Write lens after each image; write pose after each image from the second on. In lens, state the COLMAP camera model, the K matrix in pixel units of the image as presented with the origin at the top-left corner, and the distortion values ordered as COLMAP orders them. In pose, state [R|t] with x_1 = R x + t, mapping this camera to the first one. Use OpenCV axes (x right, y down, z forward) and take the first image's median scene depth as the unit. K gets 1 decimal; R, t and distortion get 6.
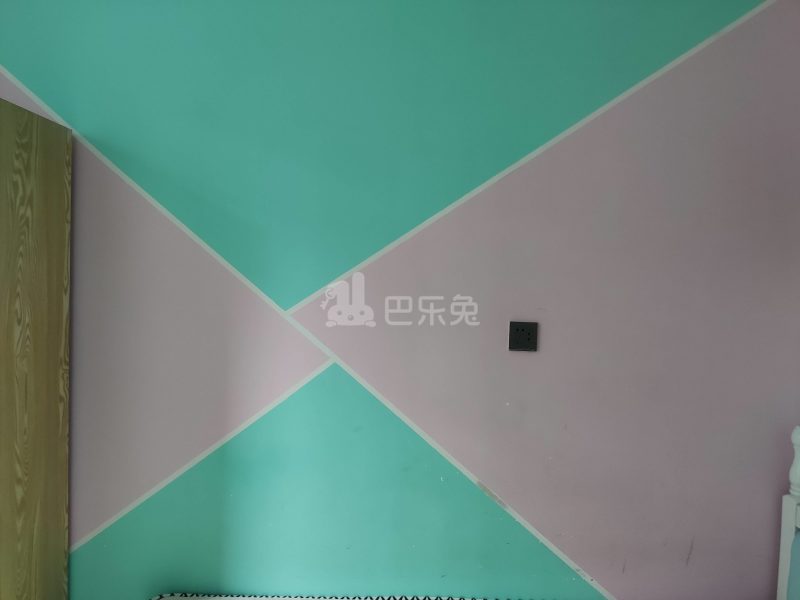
lens RADIAL K [[575.8, 0, 399.4], [0, 575.8, 308.0], [0, 0, 1]] dist [0.030240, -0.026601]
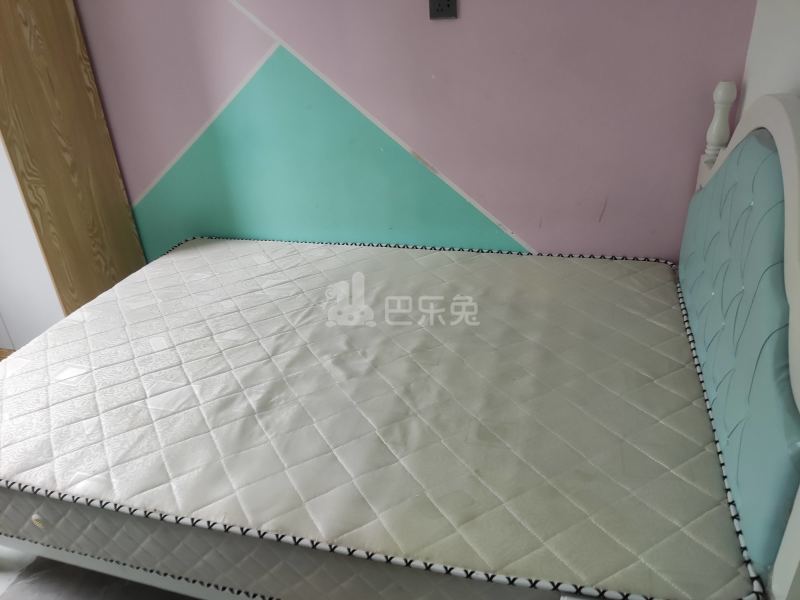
lens RADIAL K [[575.8, 0, 406.8], [0, 575.8, 299.1], [0, 0, 1]] dist [0.030240, -0.026601]
pose [[0.960558, 0.050171, -0.273515, 0.453378], [0.076685, 0.897658, 0.433969, 0.068974], [0.267296, -0.437827, 0.858406, -0.108822]]
